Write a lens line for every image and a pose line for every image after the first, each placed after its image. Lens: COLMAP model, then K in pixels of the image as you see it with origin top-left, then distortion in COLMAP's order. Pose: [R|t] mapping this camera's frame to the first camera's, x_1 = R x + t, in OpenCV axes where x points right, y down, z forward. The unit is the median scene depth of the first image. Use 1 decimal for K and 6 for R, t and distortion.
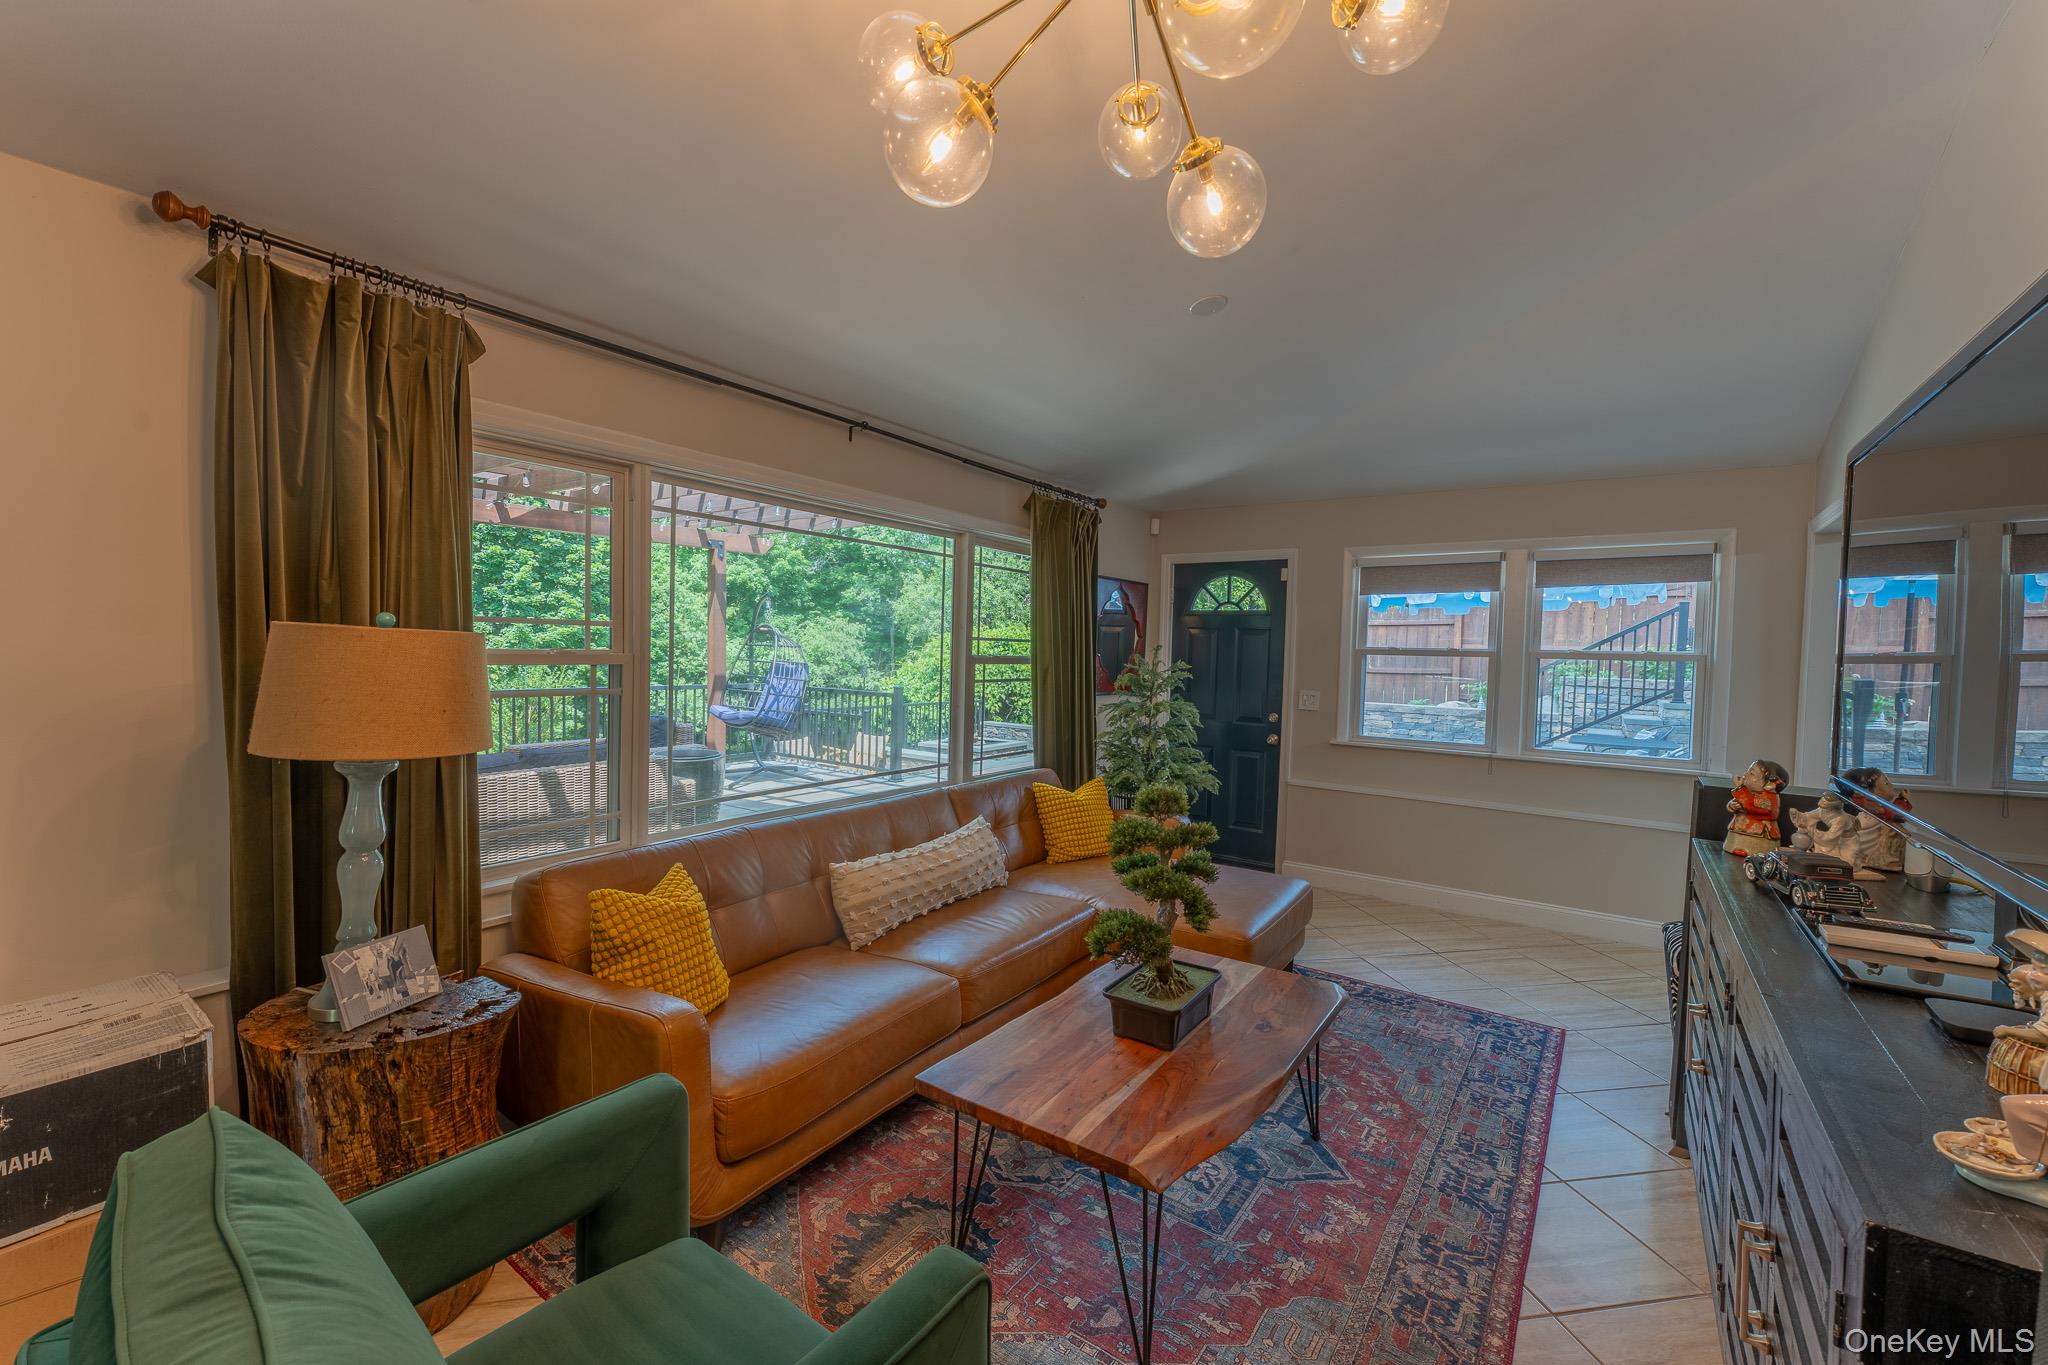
lens RADIAL K [[827.2, 0, 1028.5], [0, 827.2, 683.9], [0, 0, 1]] dist [0.000264, -0.000286]
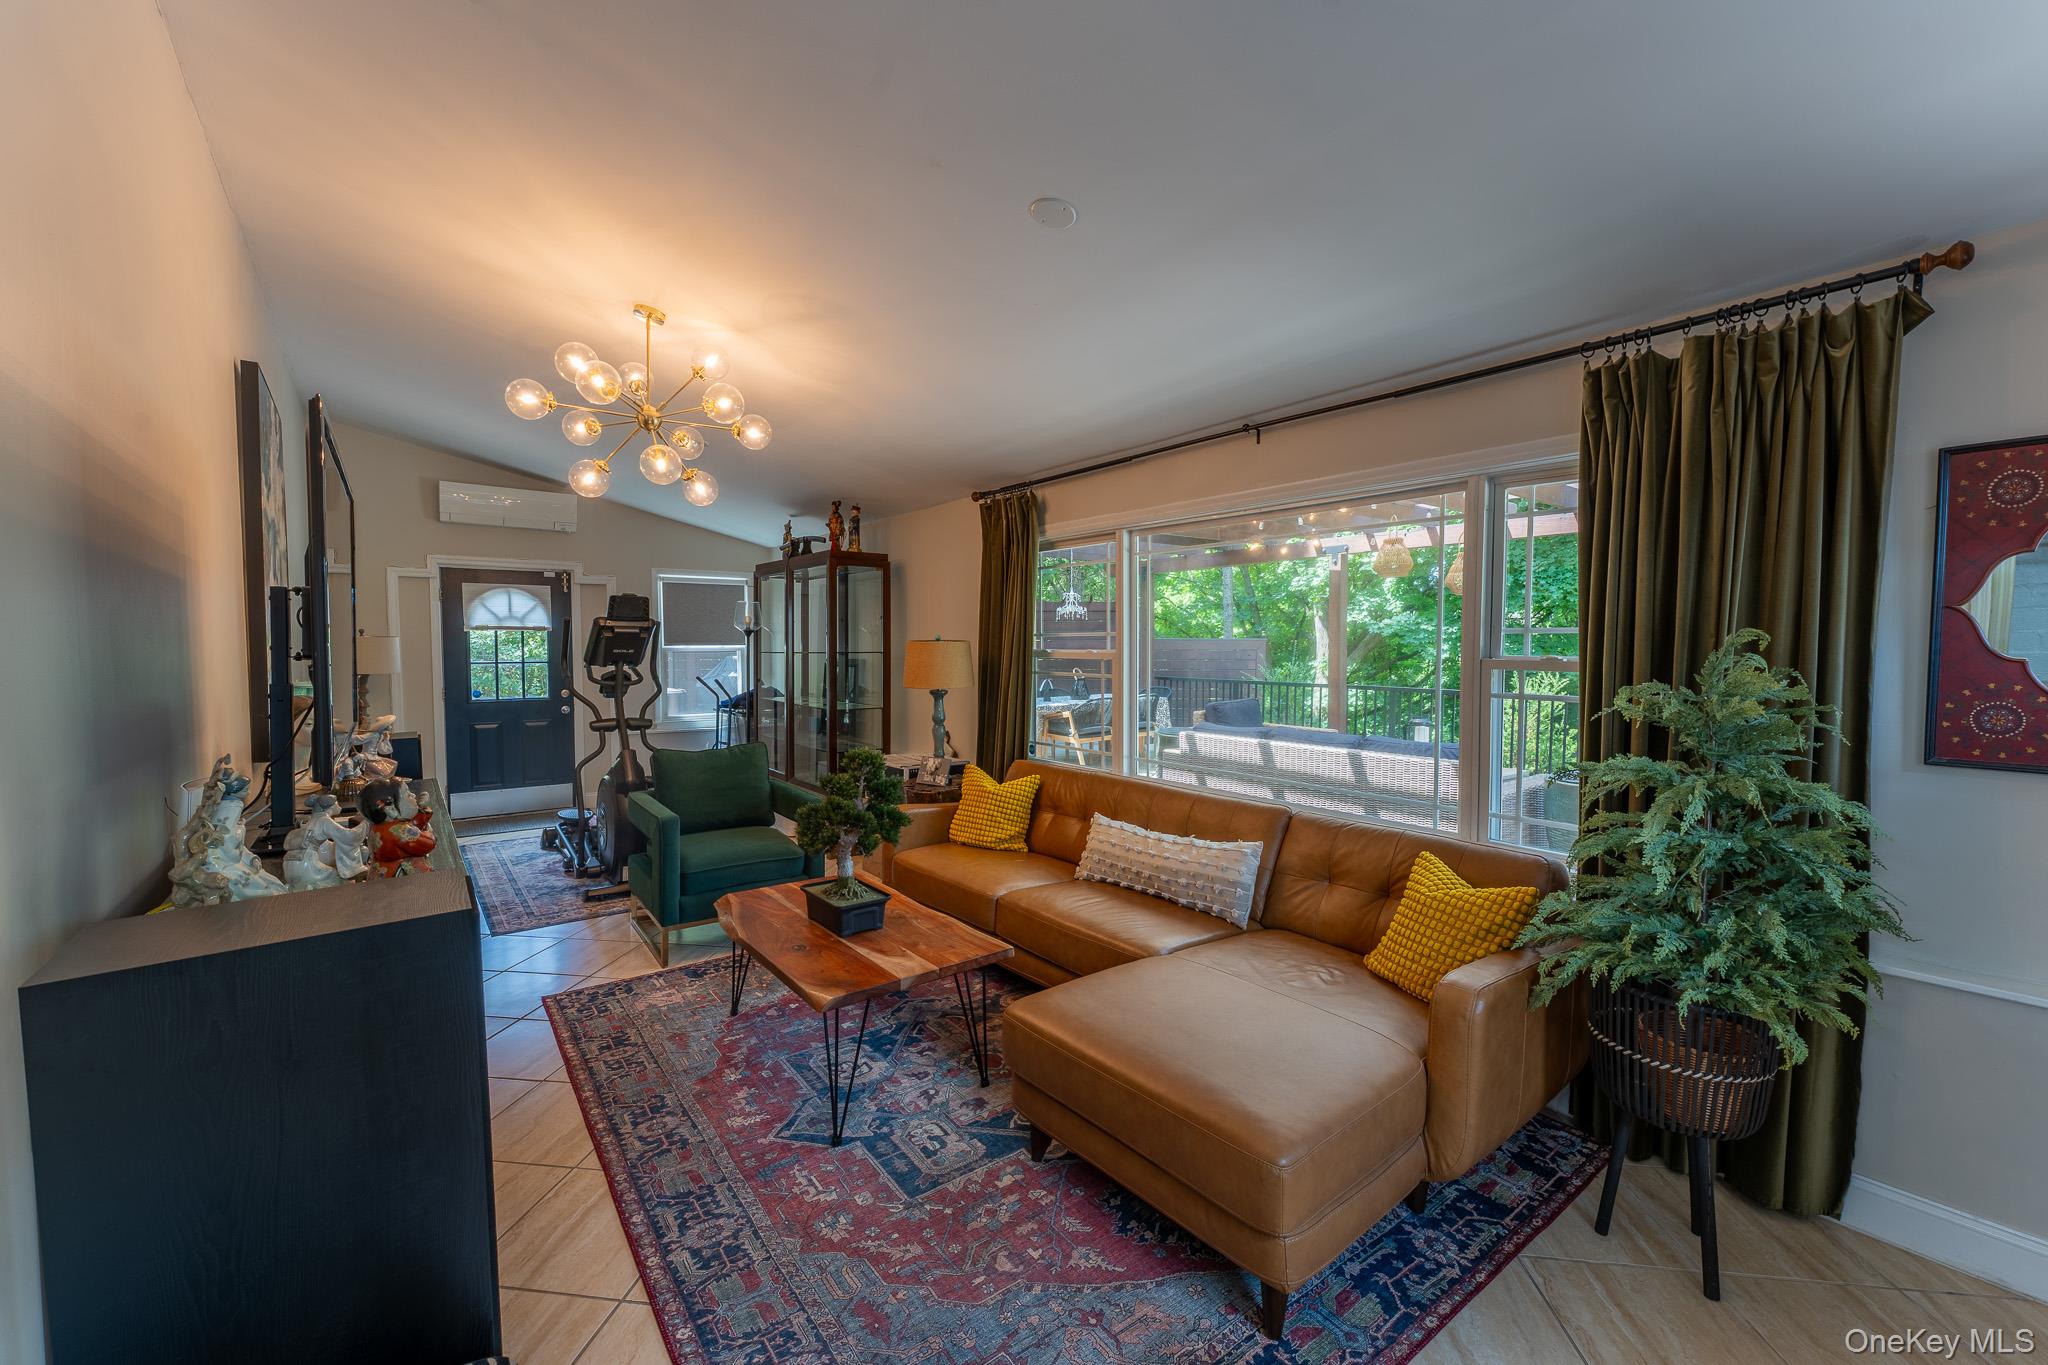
lens RADIAL K [[827.2, 0, 1027.3], [0, 827.2, 684.7], [0, 0, 1]] dist [0.000264, -0.000286]
pose [[-0.300702, 0.026430, -0.953352, 1.261193], [-0.047826, 0.997940, 0.042751, -0.041583], [0.952518, 0.058450, -0.298818, 1.562262]]
